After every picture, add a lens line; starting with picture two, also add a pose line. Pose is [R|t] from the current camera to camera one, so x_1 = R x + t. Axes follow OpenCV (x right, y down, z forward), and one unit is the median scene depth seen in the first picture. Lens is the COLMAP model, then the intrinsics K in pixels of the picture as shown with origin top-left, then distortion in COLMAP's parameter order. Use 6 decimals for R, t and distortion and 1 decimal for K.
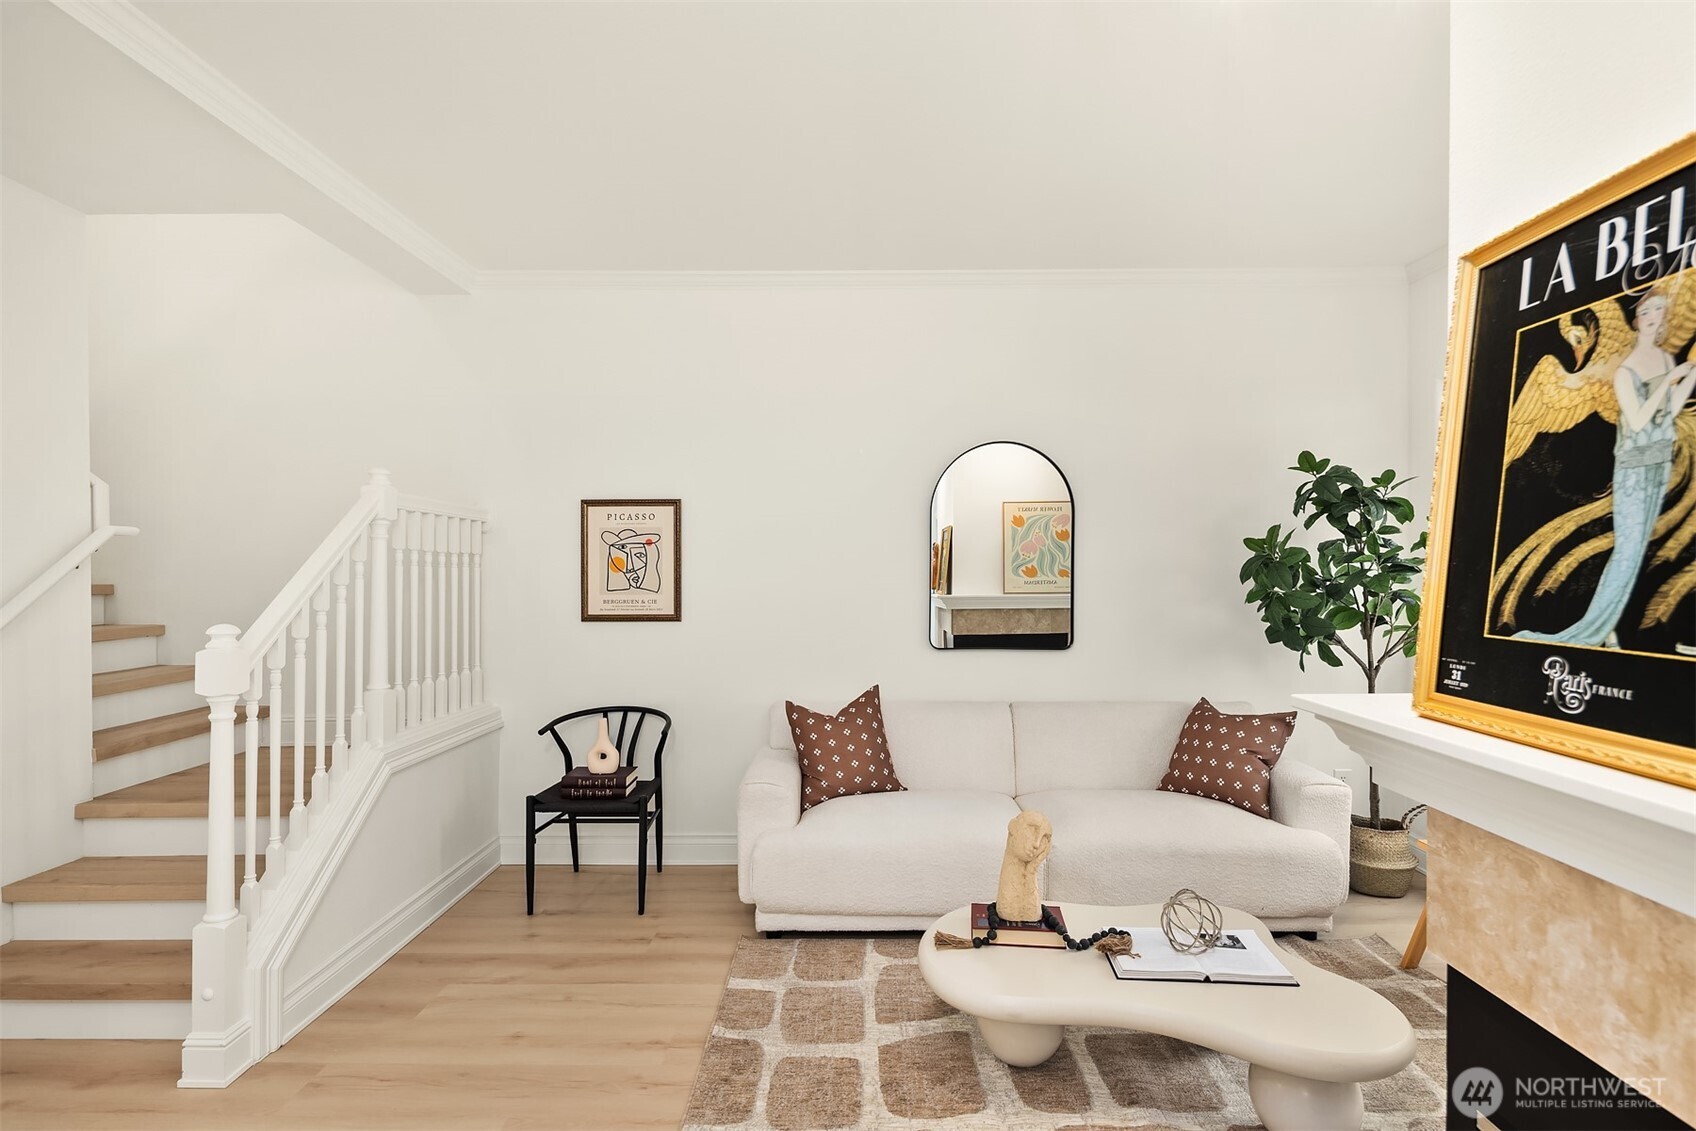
lens RADIAL K [[833.7, 0, 843.2], [0, 833.7, 583.8], [0, 0, 1]] dist [0.003626, -0.004026]
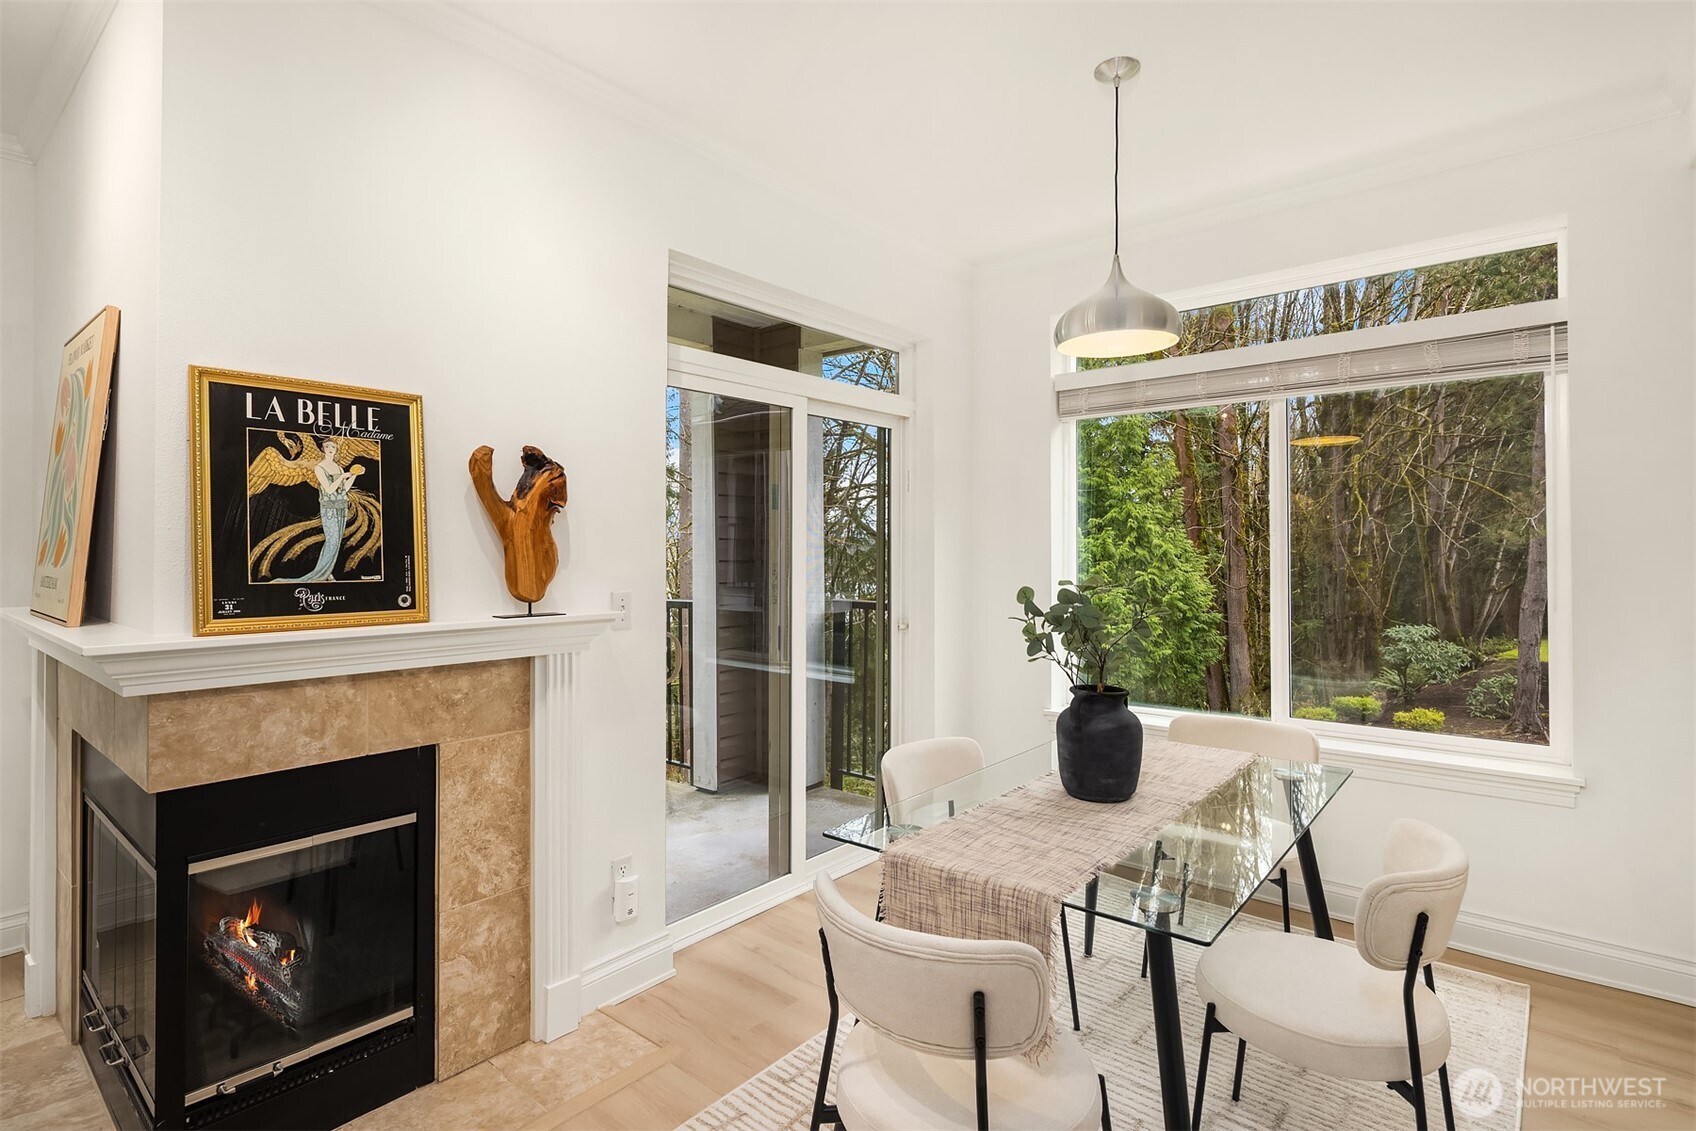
lens RADIAL K [[833.7, 0, 856.7], [0, 833.7, 535.1], [0, 0, 1]] dist [0.003626, -0.004026]
pose [[-0.776762, 0.014865, 0.629618, -0.417873], [0.014071, 0.999881, -0.006248, -0.004755], [-0.629637, 0.004006, -0.776879, 0.439285]]
